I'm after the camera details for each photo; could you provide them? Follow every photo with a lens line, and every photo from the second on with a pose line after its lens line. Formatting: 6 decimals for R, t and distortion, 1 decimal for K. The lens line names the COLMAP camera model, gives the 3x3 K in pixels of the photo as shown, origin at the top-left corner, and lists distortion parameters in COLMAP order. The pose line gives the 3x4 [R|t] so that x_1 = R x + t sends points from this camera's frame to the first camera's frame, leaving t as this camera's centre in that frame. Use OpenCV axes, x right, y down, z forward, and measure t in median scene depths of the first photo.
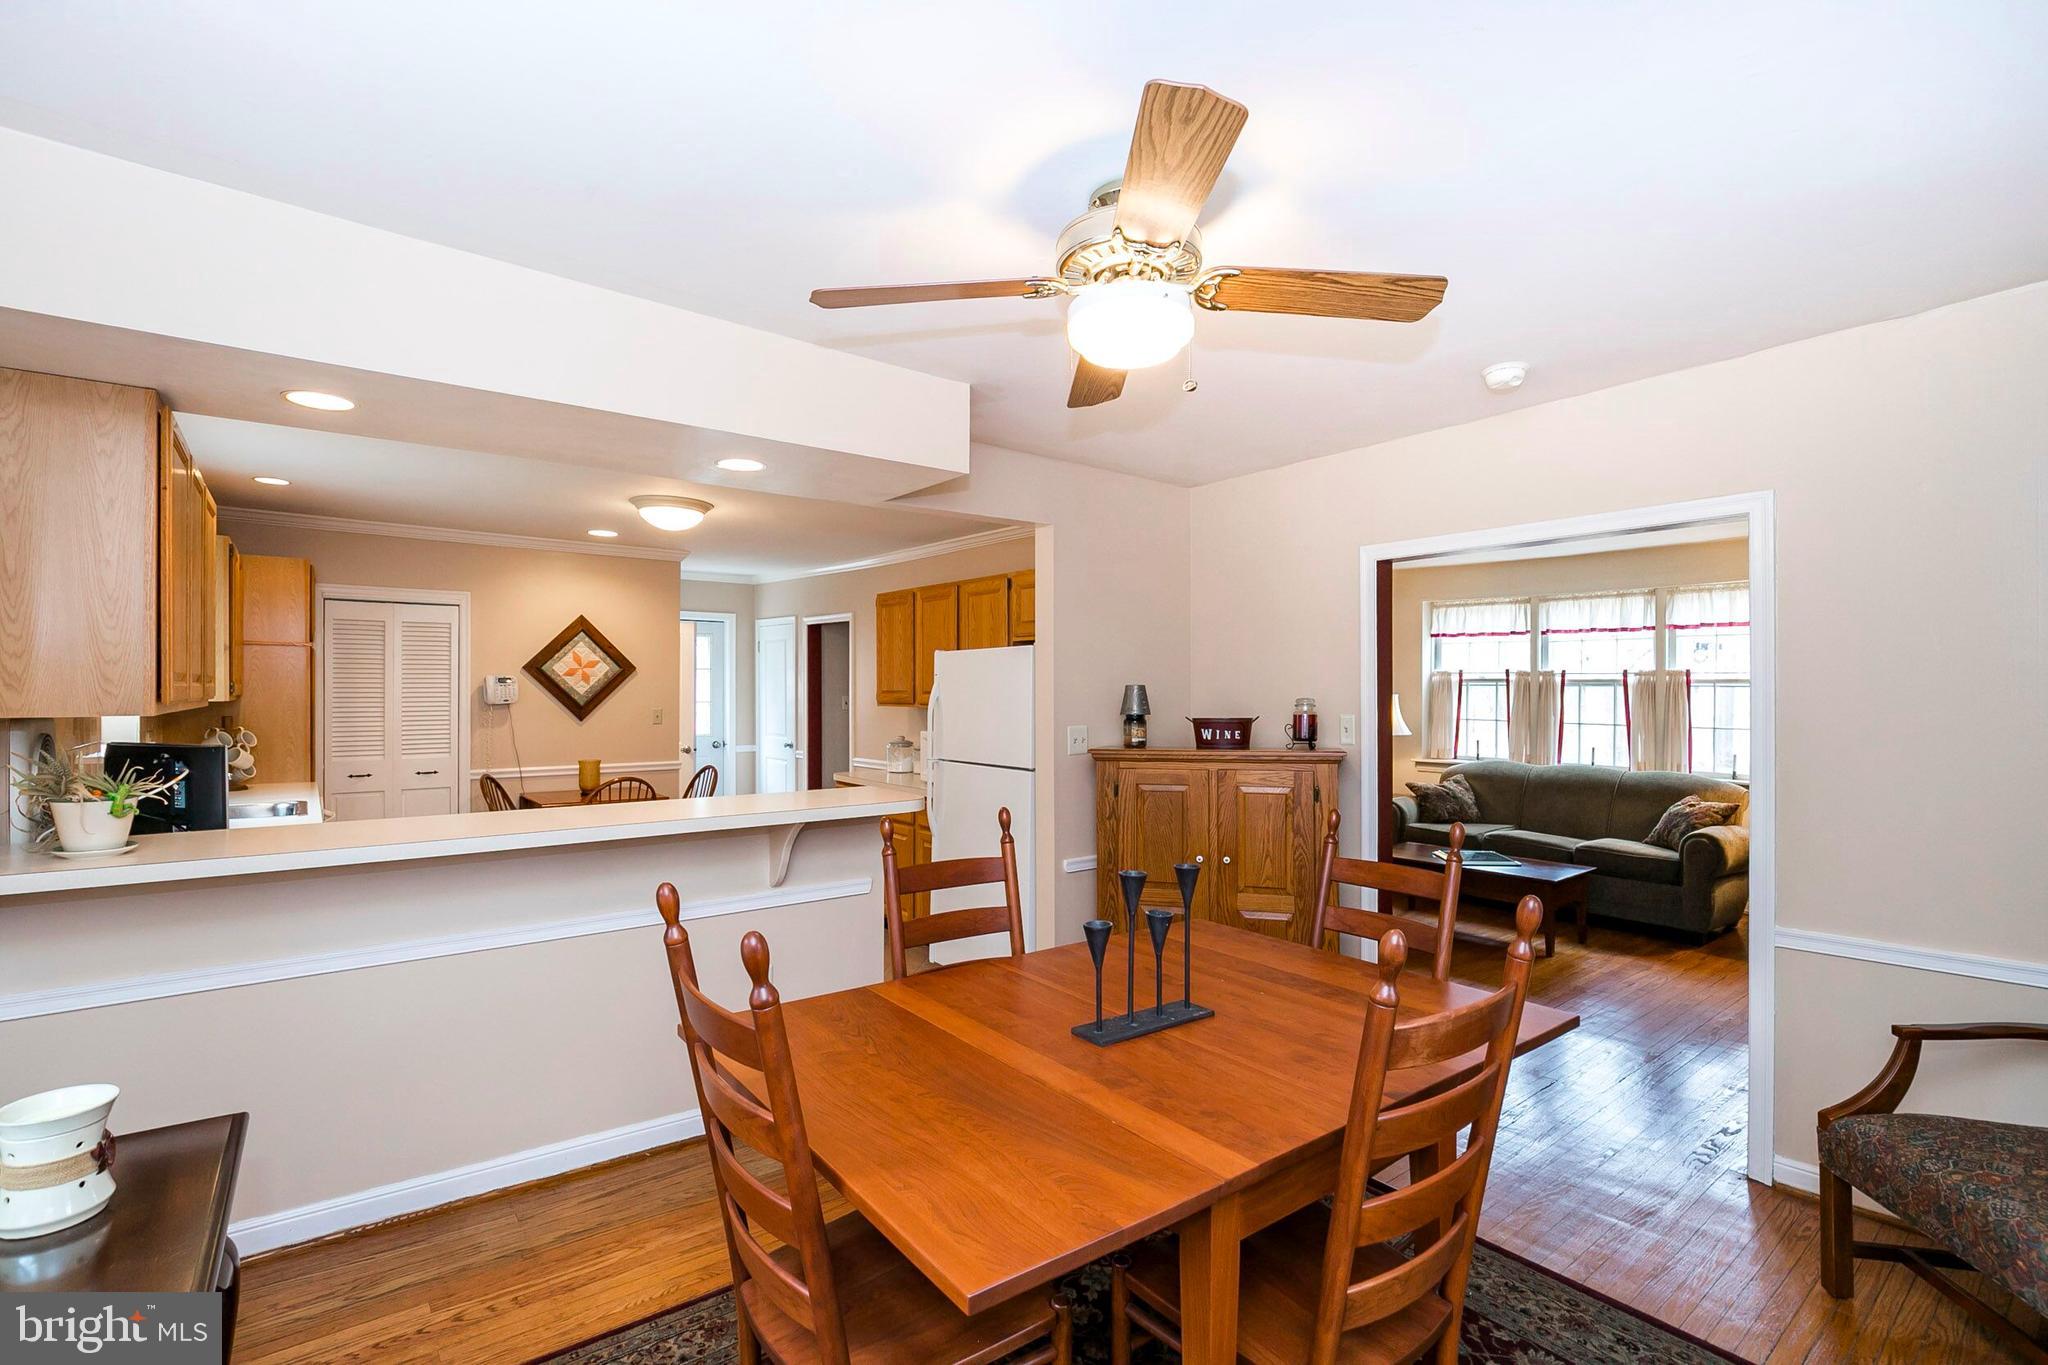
lens RADIAL K [[929.7, 0, 1027.8], [0, 929.7, 689.7], [0, 0, 1]] dist [-0.015976, 0.001397]
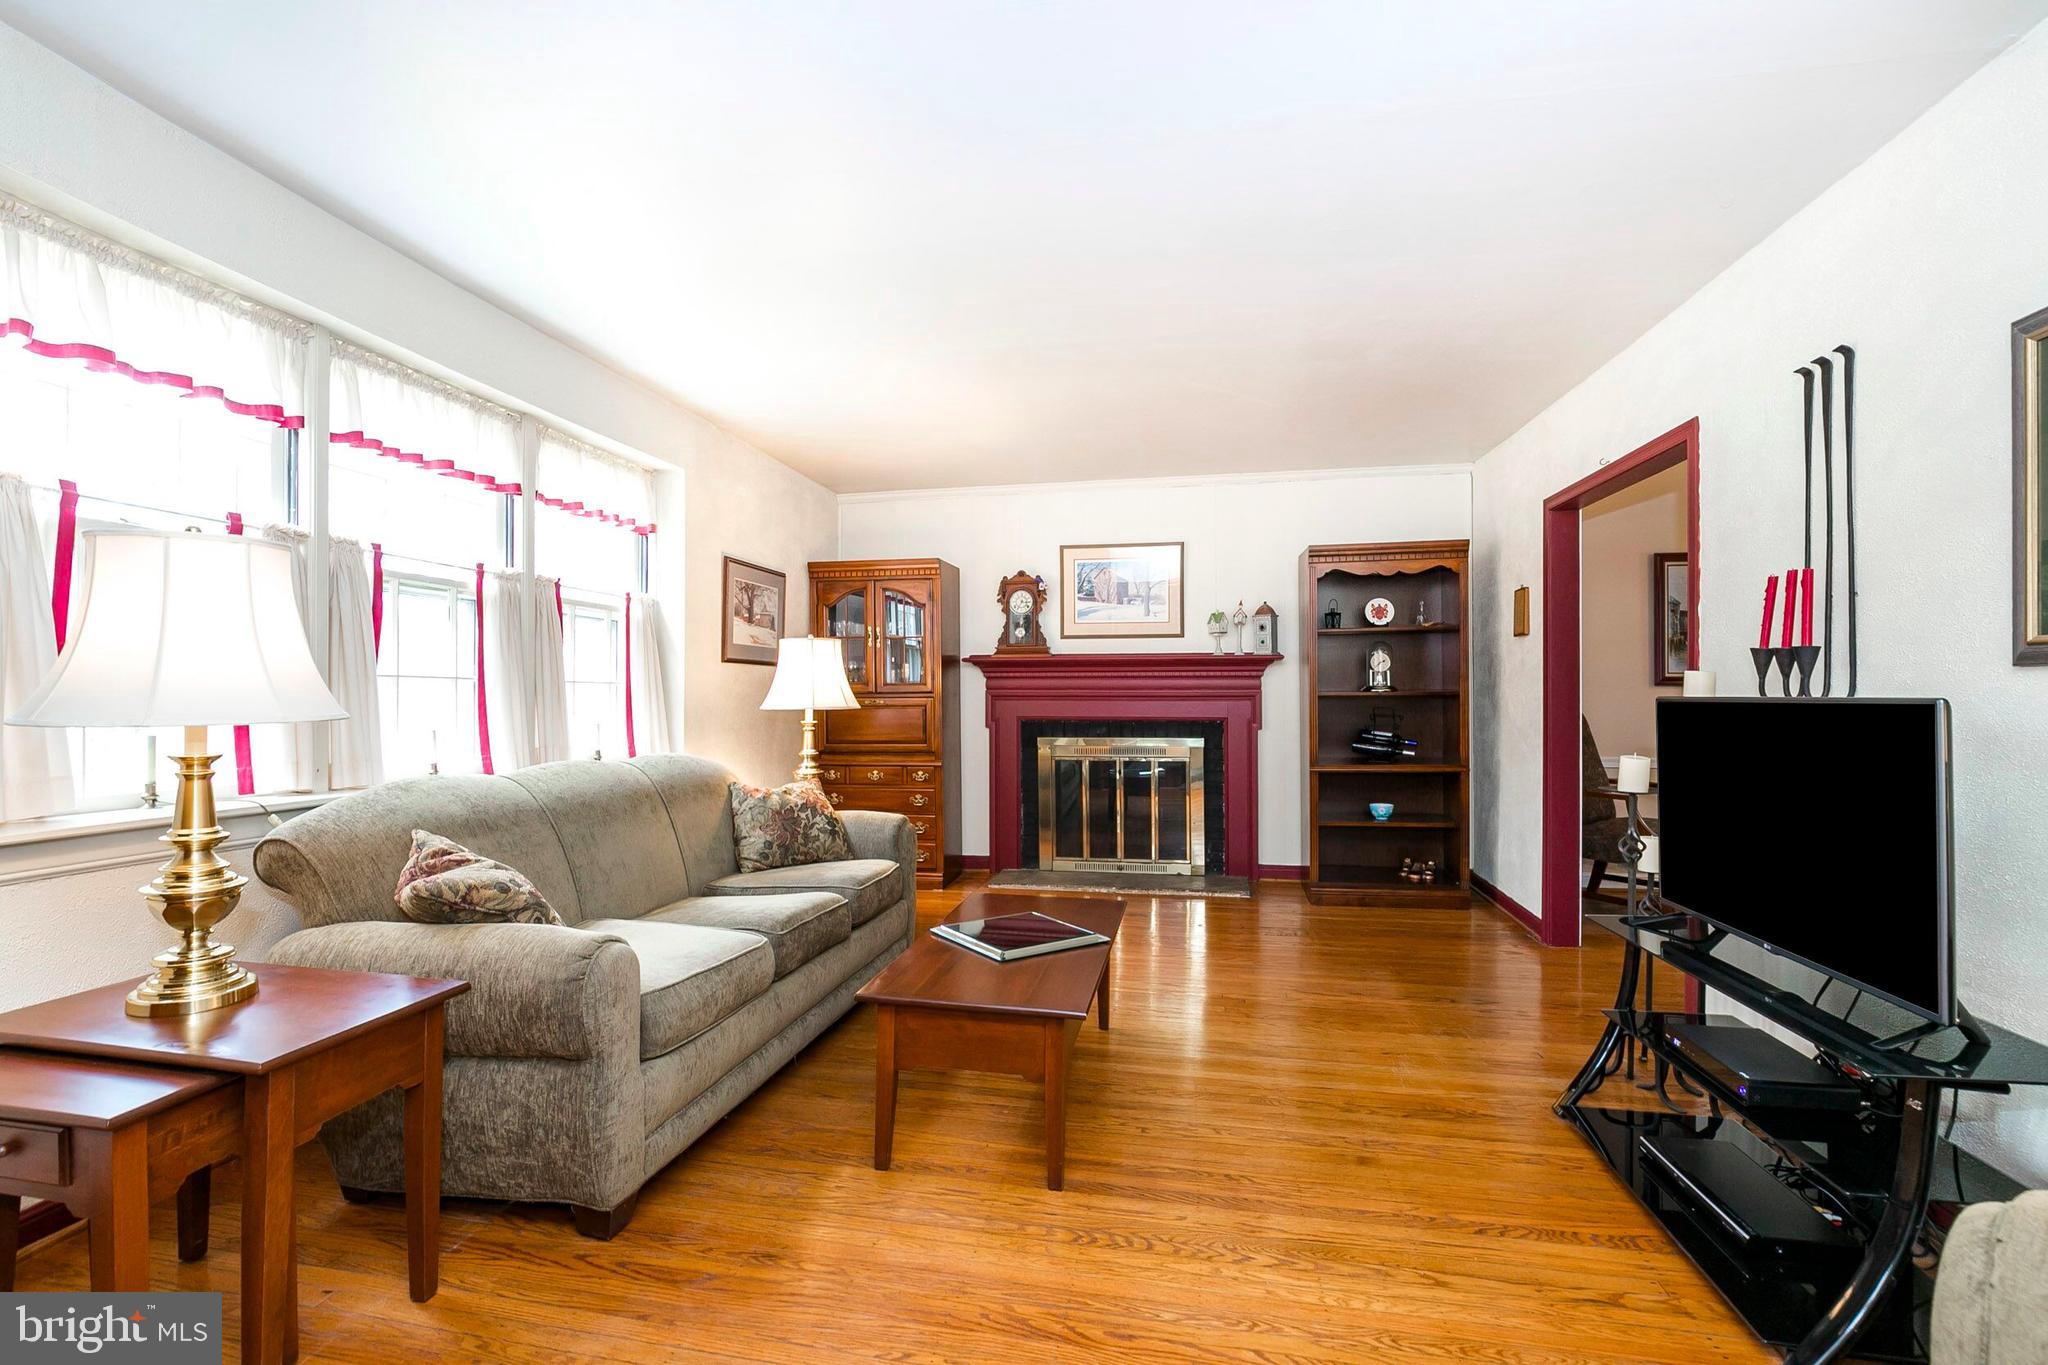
lens RADIAL K [[929.7, 0, 1021.1], [0, 929.7, 694.8], [0, 0, 1]] dist [-0.015976, 0.001397]
pose [[-0.653289, 0.000448, 0.757108, 0.099820], [0.000471, 1.000000, -0.000186, 0.050092], [-0.757108, 0.000235, -0.653289, 1.170378]]
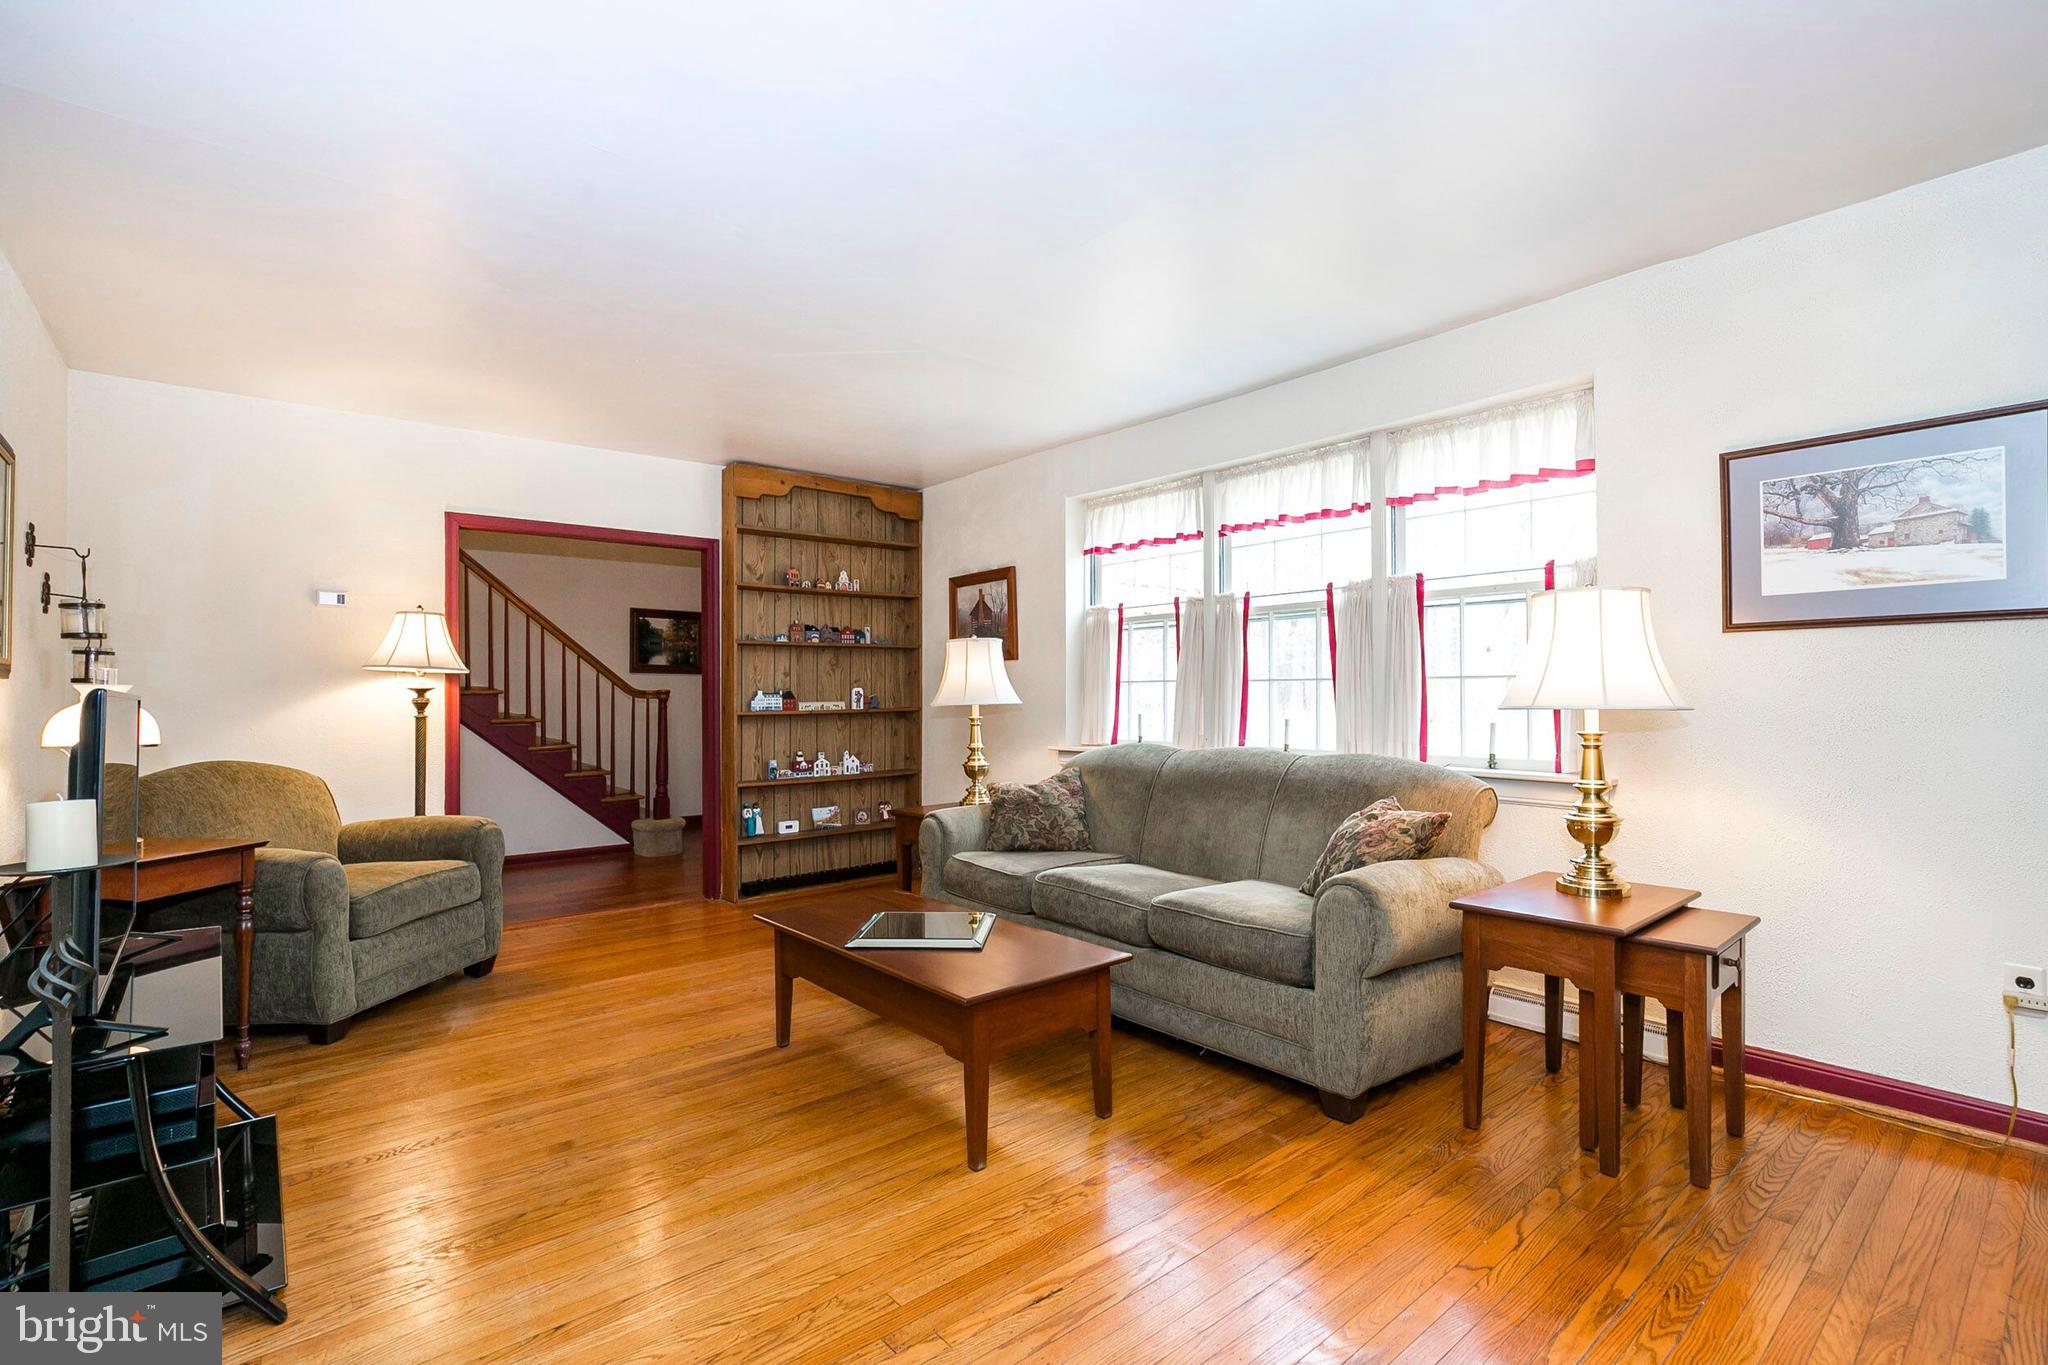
lens RADIAL K [[929.7, 0, 1027.0], [0, 929.7, 690.8], [0, 0, 1]] dist [-0.015976, 0.001397]
pose [[0.999248, -0.007687, 0.038017, 0.460189], [0.008130, 0.999901, -0.011515, 0.054453], [-0.037925, 0.011815, 0.999211, 0.449293]]
